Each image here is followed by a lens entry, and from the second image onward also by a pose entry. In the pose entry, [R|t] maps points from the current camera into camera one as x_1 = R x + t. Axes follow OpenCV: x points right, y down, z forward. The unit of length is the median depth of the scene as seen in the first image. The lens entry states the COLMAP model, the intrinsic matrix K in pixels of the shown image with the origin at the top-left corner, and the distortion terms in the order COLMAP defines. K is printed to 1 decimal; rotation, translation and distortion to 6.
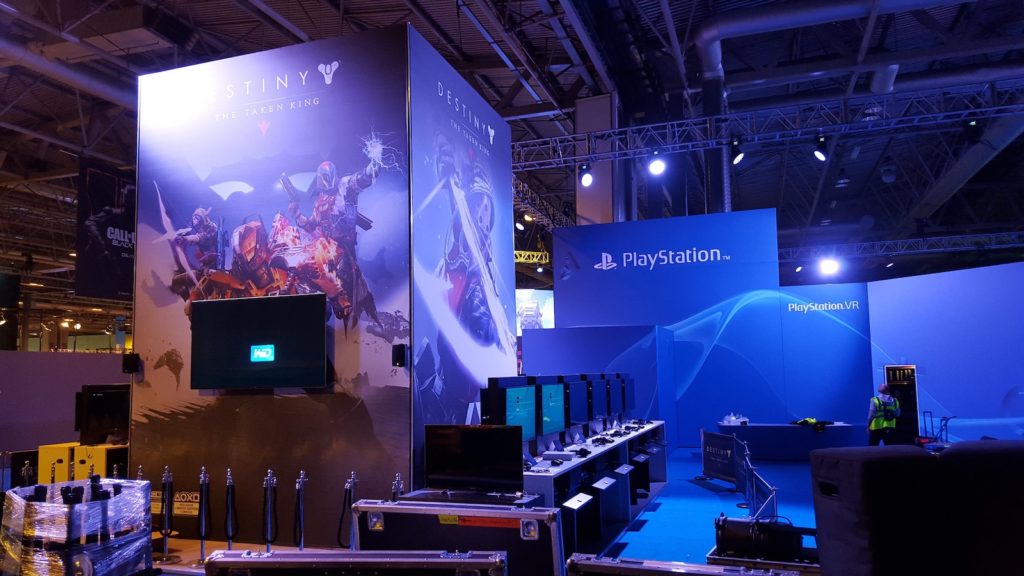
lens RADIAL K [[741.7, 0, 514.2], [0, 741.7, 287.3], [0, 0, 1]] dist [0.126101, -0.023452]
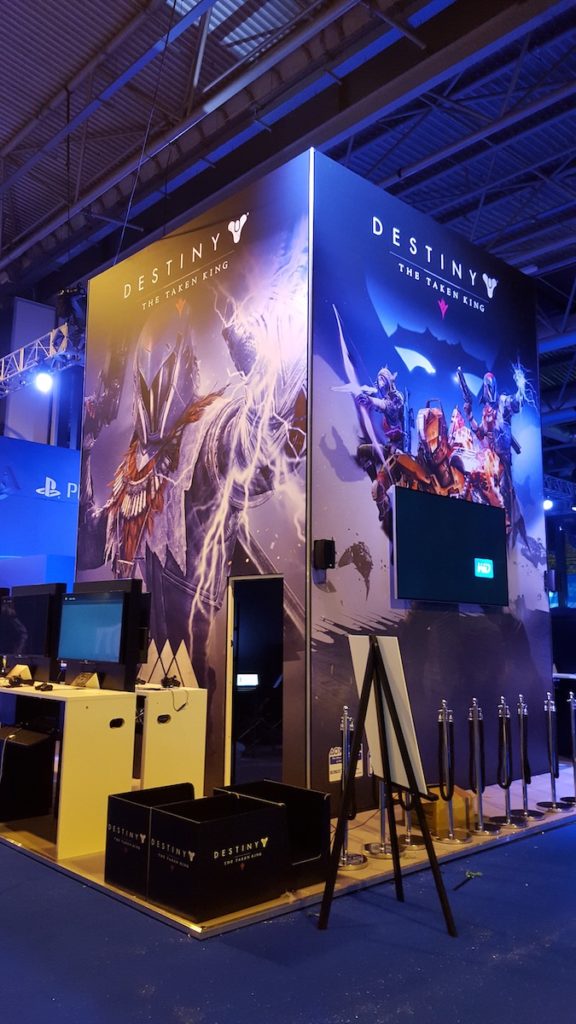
lens RADIAL K [[741.7, 0, 294.8], [0, 741.7, 490.0], [0, 0, 1]] dist [0.126101, -0.023452]
pose [[0.442990, 0.188157, 0.876560, -1.149097], [-0.115060, 0.981575, -0.152550, 0.153118], [-0.889113, -0.033279, 0.456477, 0.753461]]
